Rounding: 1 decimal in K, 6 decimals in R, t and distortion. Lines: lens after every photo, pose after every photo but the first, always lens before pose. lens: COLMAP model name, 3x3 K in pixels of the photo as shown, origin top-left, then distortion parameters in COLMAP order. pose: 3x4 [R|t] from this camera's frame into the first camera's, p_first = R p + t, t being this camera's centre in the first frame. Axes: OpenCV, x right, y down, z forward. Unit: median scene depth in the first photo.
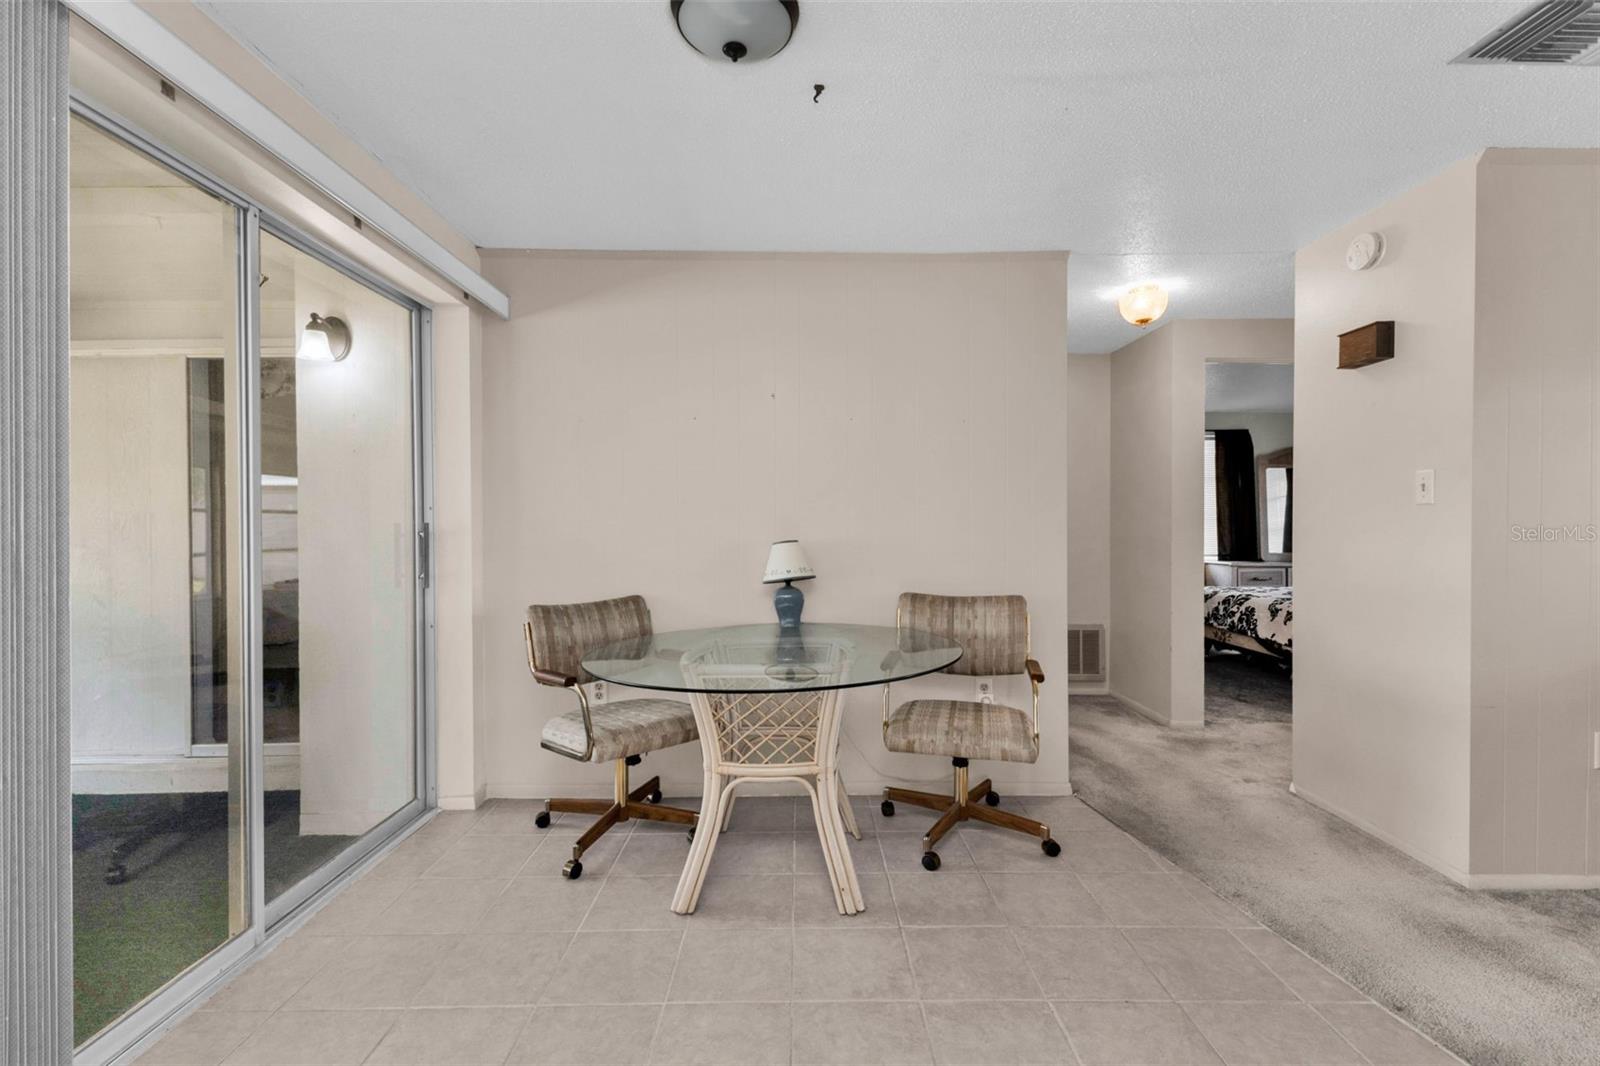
lens RADIAL K [[688.5, 0, 804.6], [0, 688.5, 528.6], [0, 0, 1]] dist [0.001121, 0.000081]
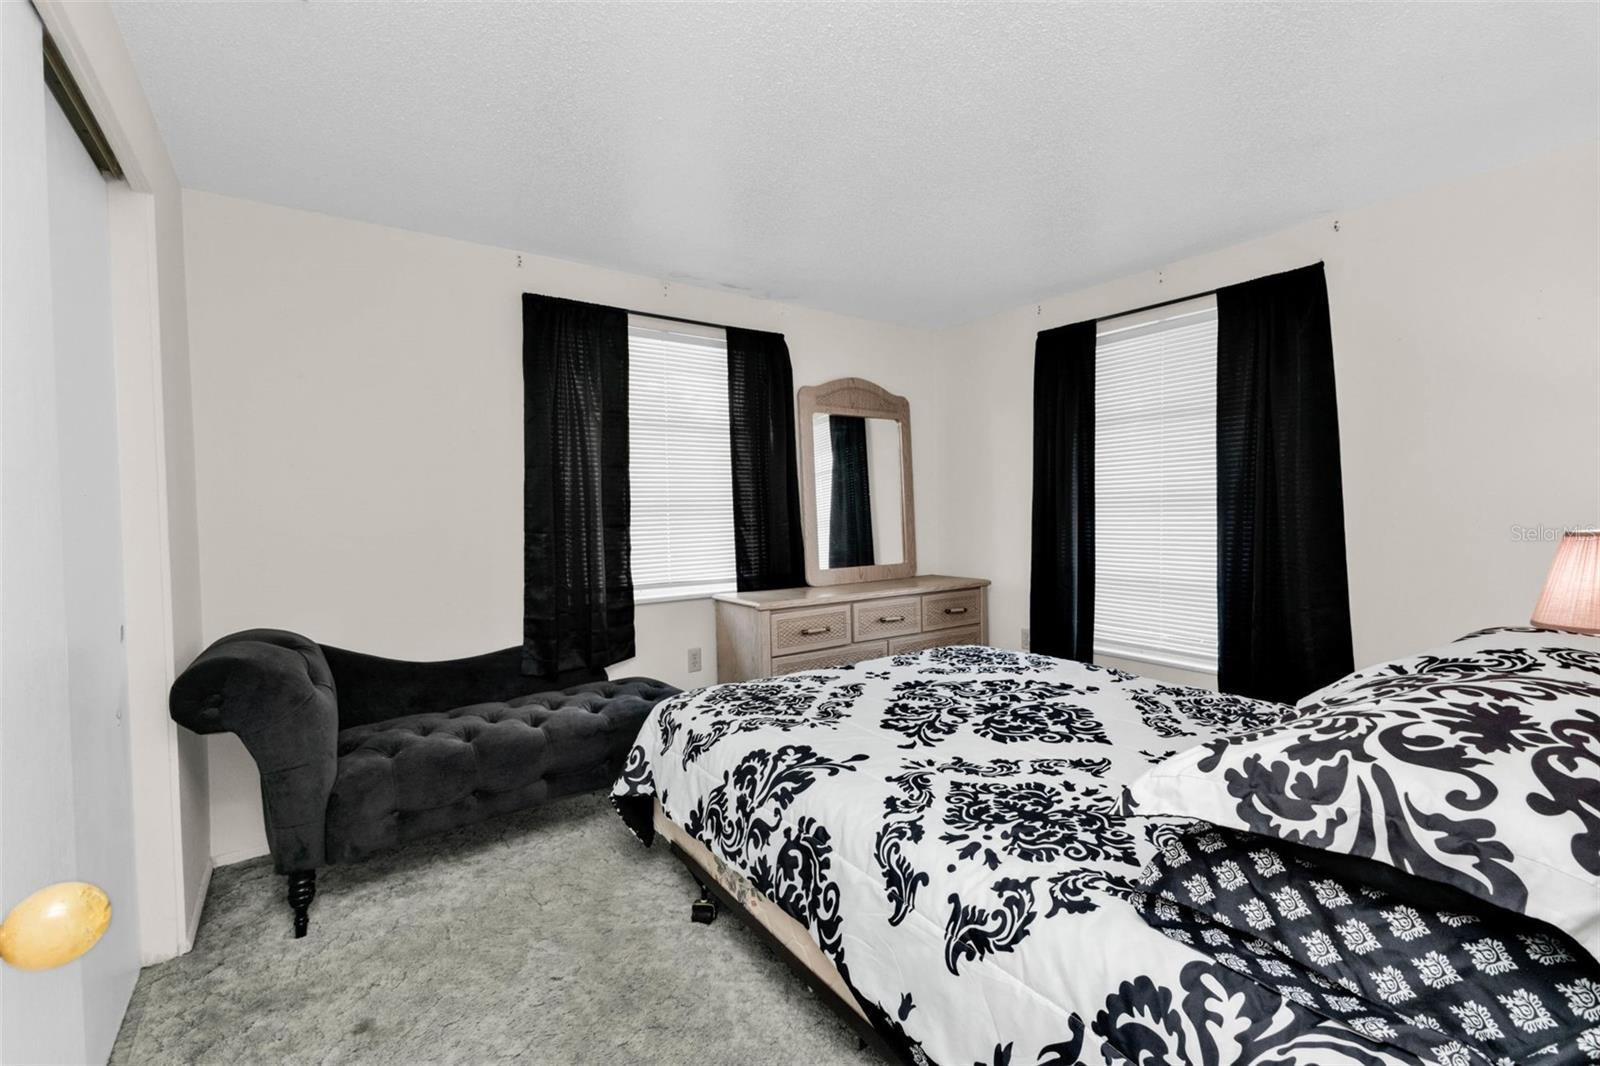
lens RADIAL K [[702.3, 0, 804.8], [0, 702.3, 503.7], [0, 0, 1]] dist [0.004796, 0.000177]
pose [[0.817088, -0.010865, 0.576411, 0.459201], [0.017474, 0.999830, -0.005924, -0.016928], [-0.576248, 0.014913, 0.817139, 0.733321]]
